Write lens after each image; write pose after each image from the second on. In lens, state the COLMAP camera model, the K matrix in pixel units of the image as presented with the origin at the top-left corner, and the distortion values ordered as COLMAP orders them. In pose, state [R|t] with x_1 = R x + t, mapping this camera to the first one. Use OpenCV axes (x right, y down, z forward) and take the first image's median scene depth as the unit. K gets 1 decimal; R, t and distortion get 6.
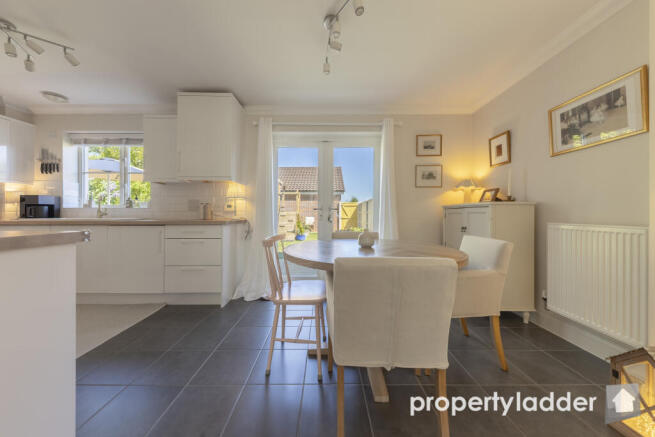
lens RADIAL K [[231.9, 0, 327.5], [0, 231.9, 218.5], [0, 0, 1]] dist [0.000275, -0.000016]
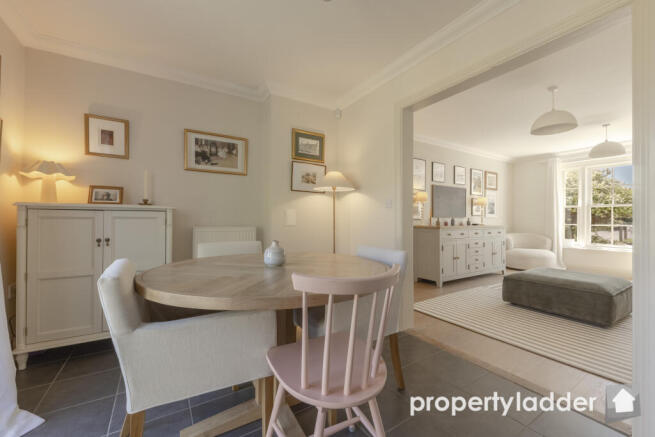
lens RADIAL K [[270.8, 0, 327.5], [0, 270.8, 218.5], [0, 0, 1]] dist [0.000347, 0.000035]
pose [[-0.529874, 0.005487, 0.848058, -0.445664], [0.009172, 0.999958, -0.000739, -0.015595], [-0.848027, 0.007387, -0.529902, 0.919414]]
